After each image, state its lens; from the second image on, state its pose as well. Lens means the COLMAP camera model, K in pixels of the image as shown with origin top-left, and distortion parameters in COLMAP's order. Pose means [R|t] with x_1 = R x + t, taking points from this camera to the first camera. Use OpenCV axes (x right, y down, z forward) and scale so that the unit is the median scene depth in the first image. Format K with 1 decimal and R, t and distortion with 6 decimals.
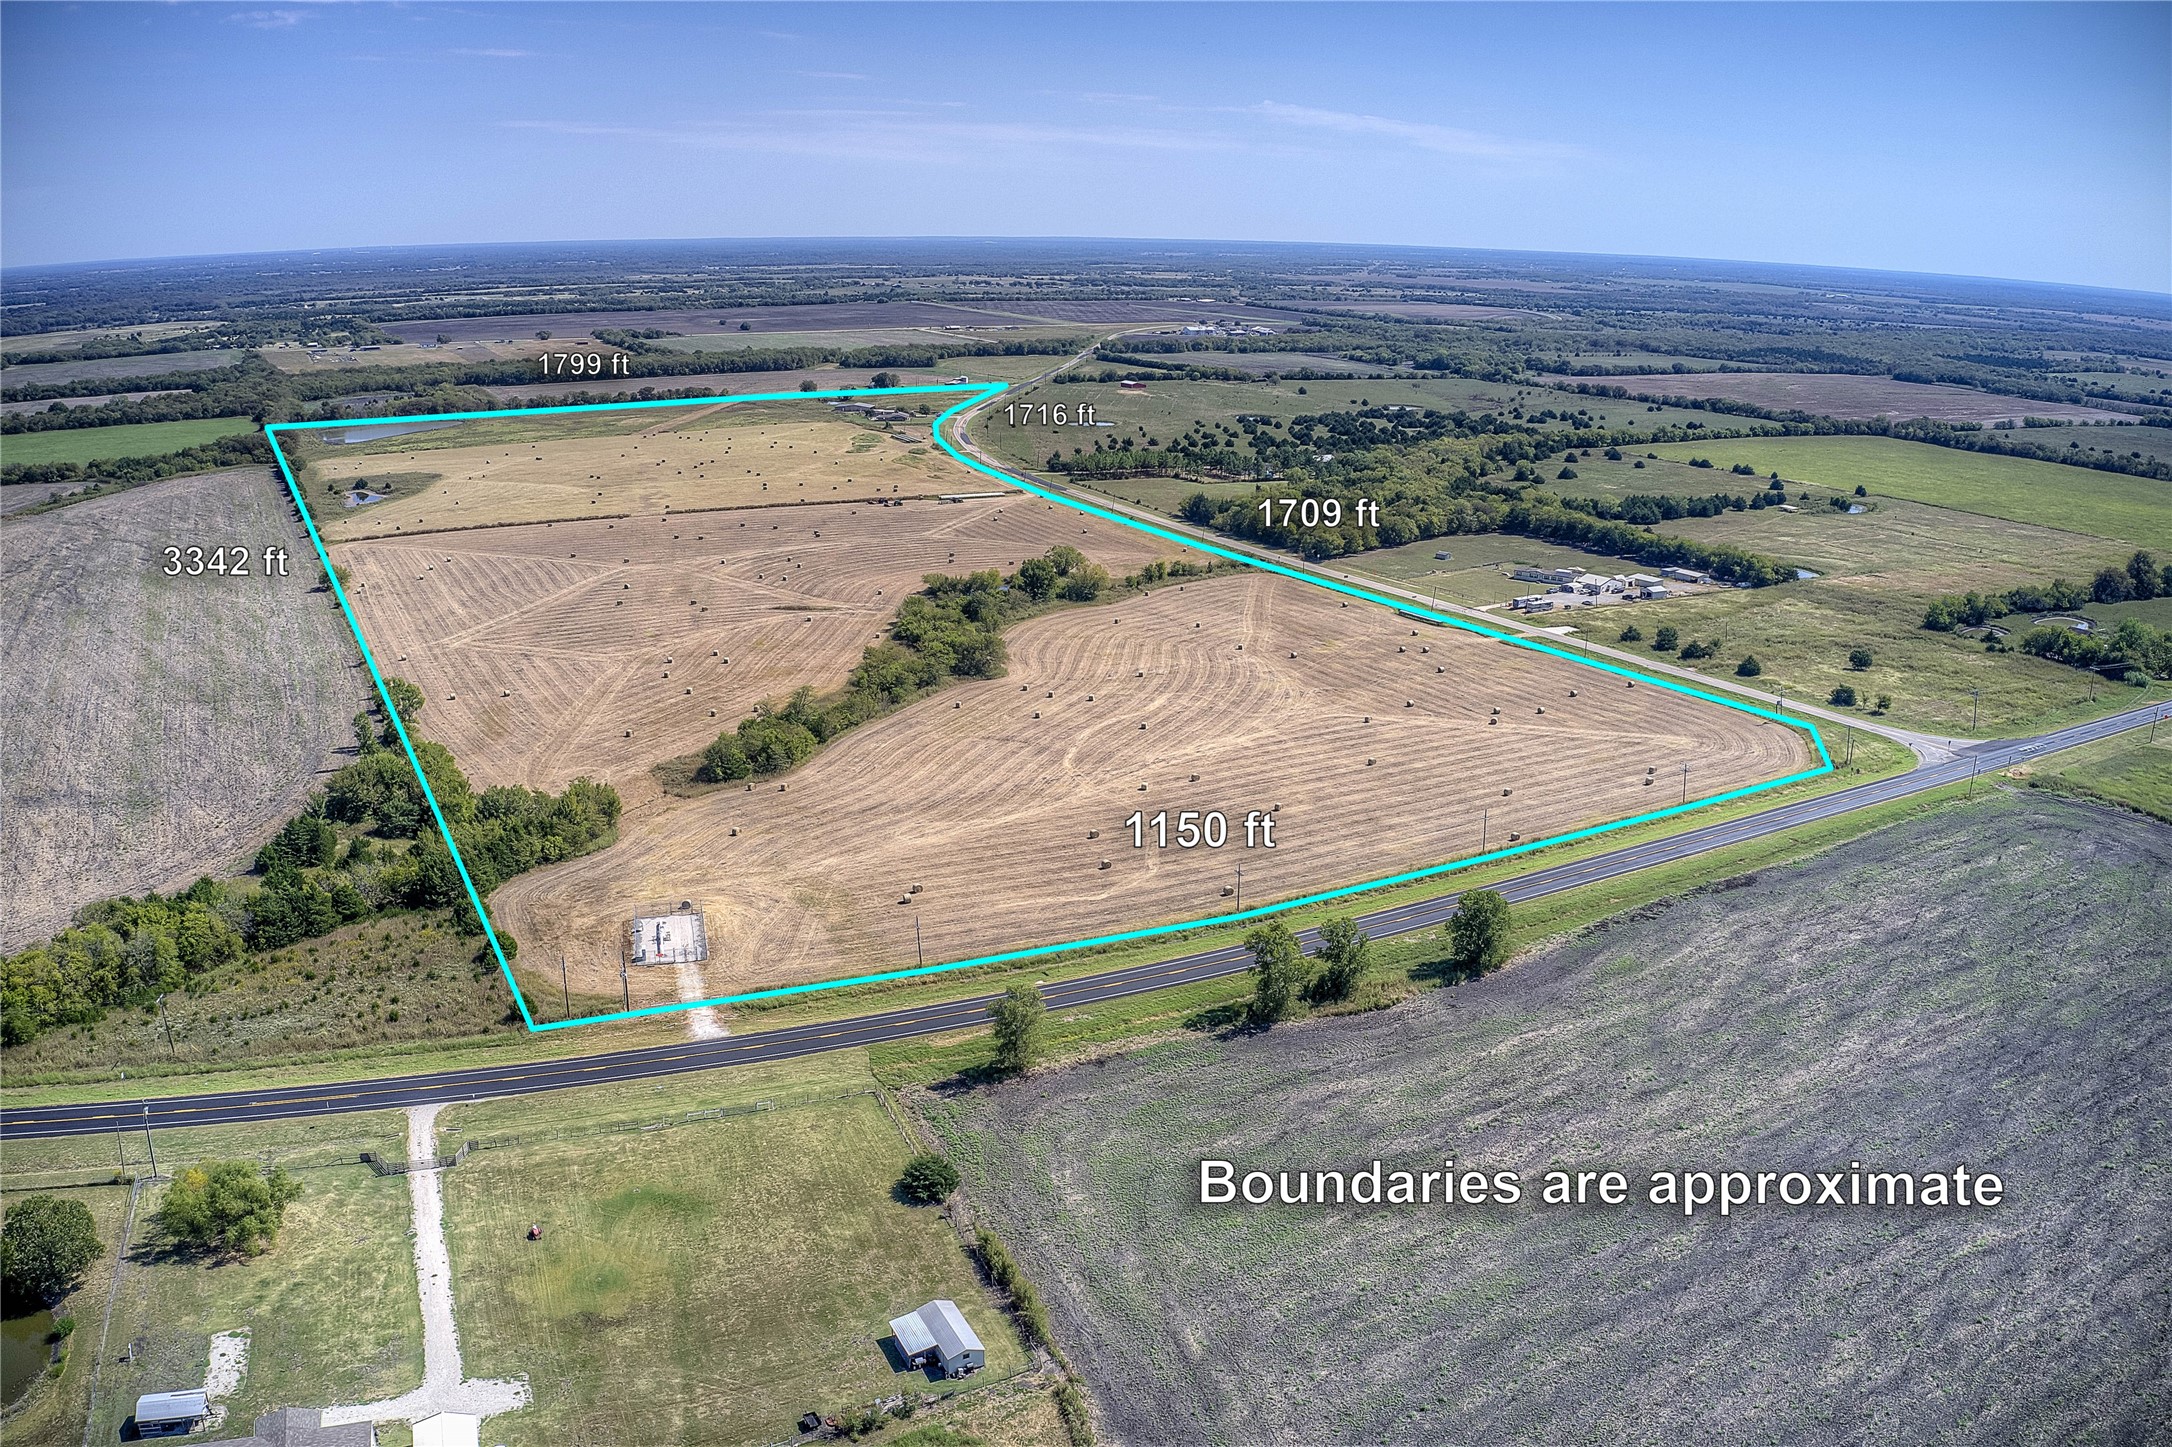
lens RADIAL K [[1707.7, 0, 1072.9], [0, 1707.7, 708.9], [0, 0, 1]] dist [-0.189037, 0.035102]
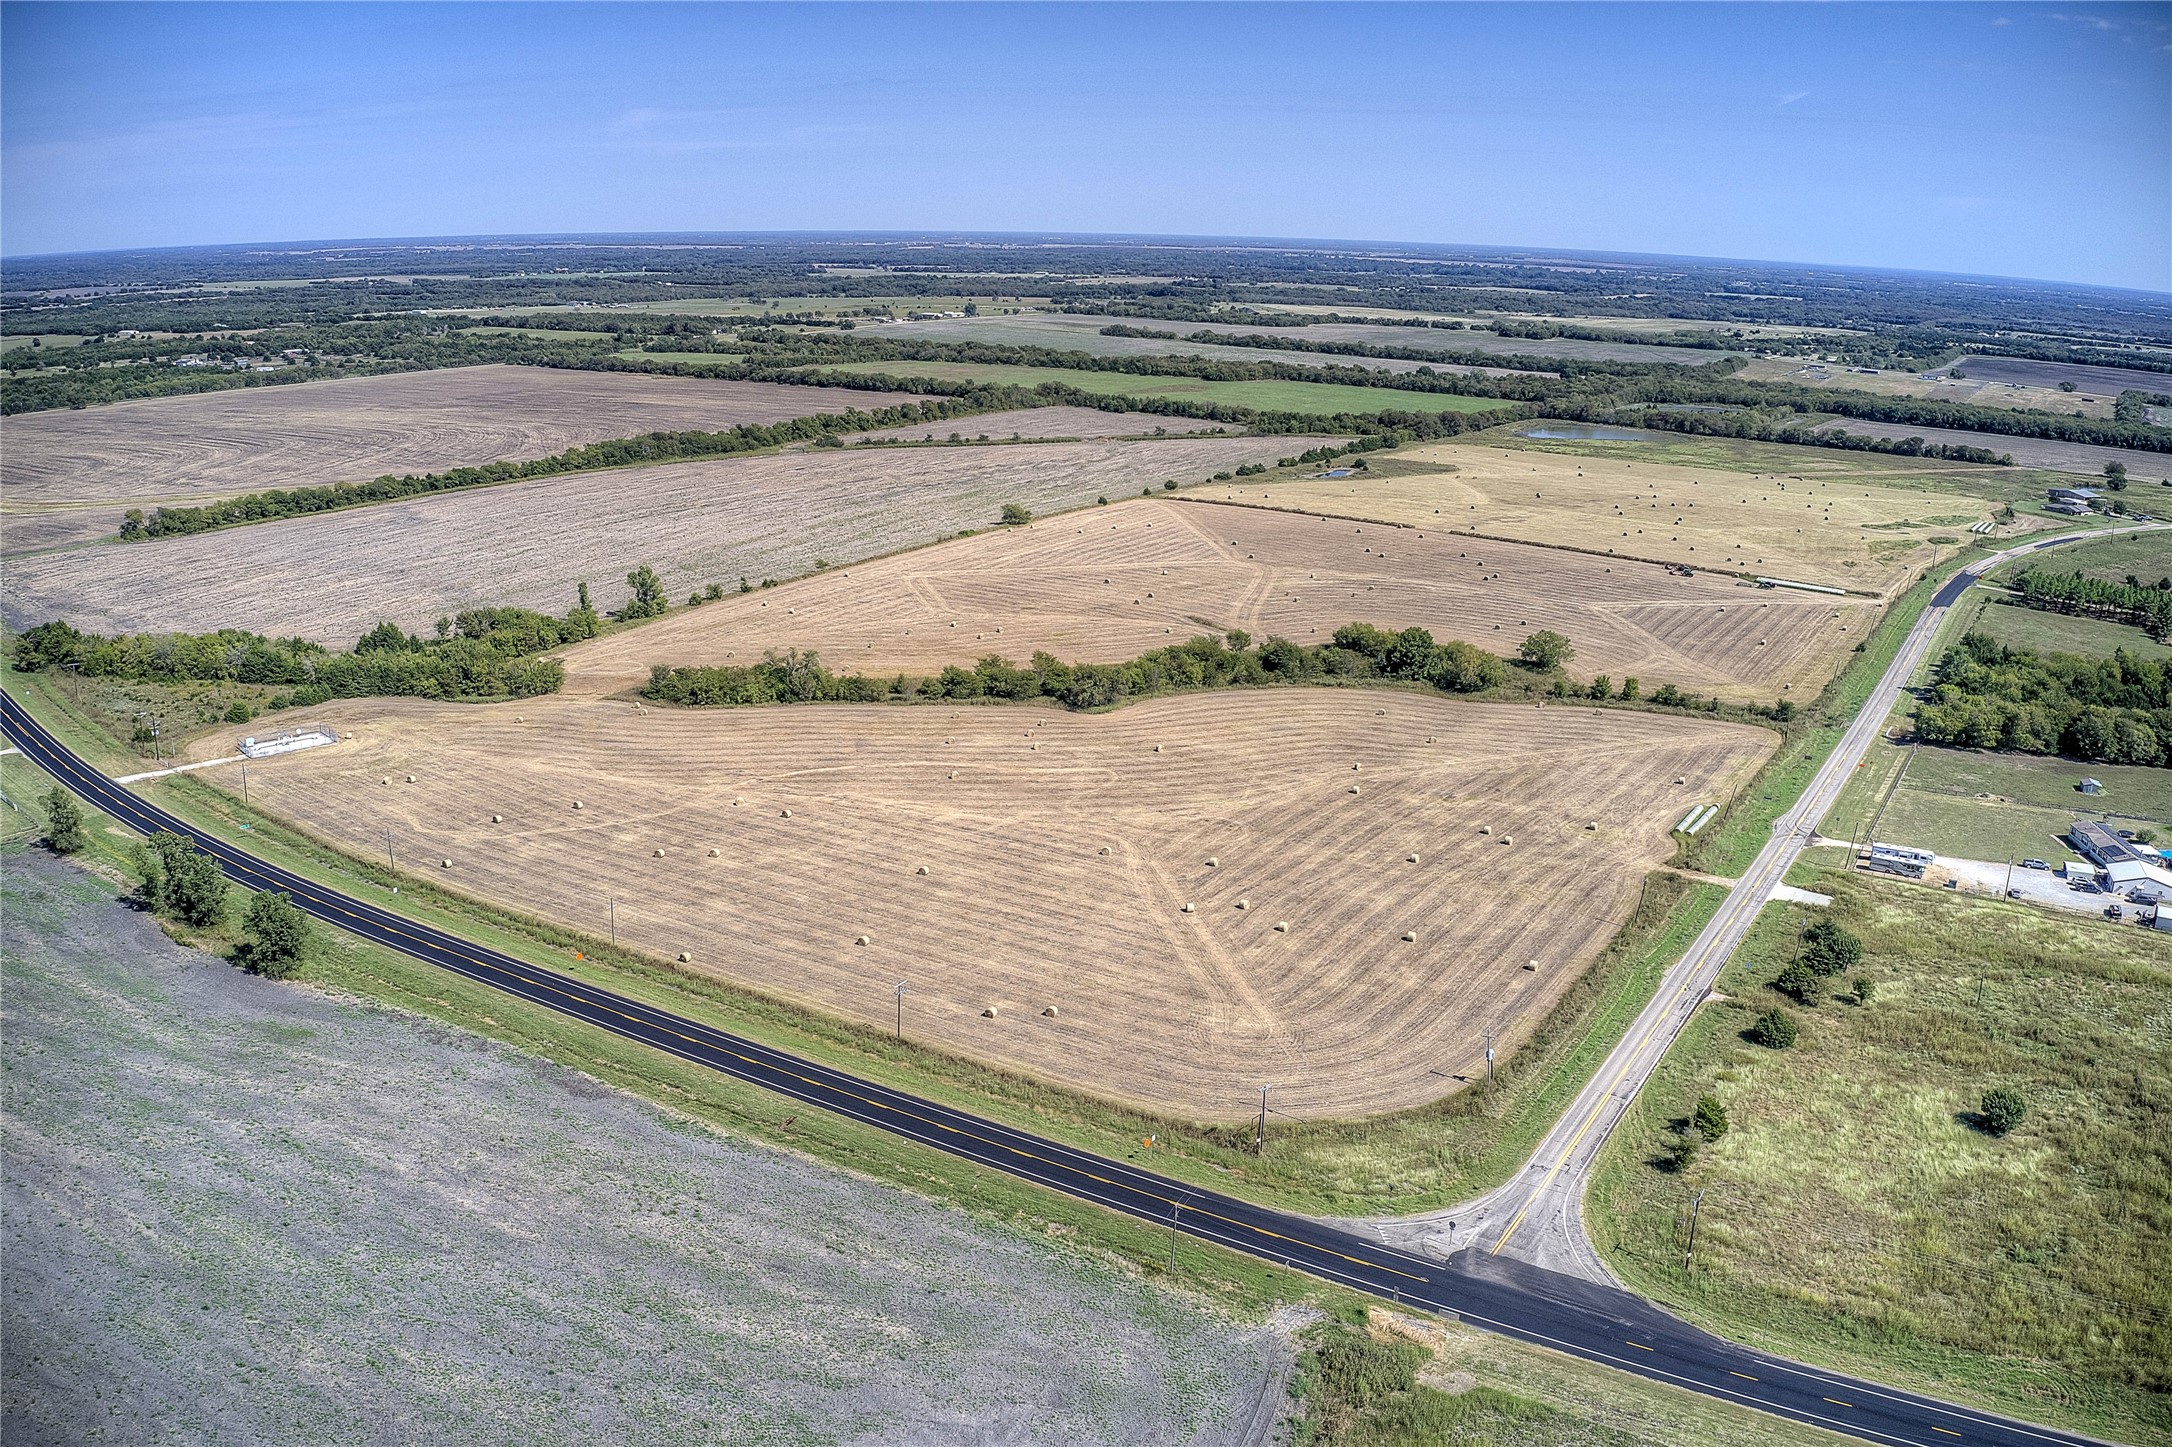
lens RADIAL K [[1707.7, 0, 1072.9], [0, 1707.7, 708.9], [0, 0, 1]] dist [-0.189037, 0.035102]
pose [[0.487642, 0.241788, -0.838894, 0.852393], [-0.250924, 0.959158, 0.130590, -0.163591], [0.836207, 0.146818, 0.528396, 0.594559]]
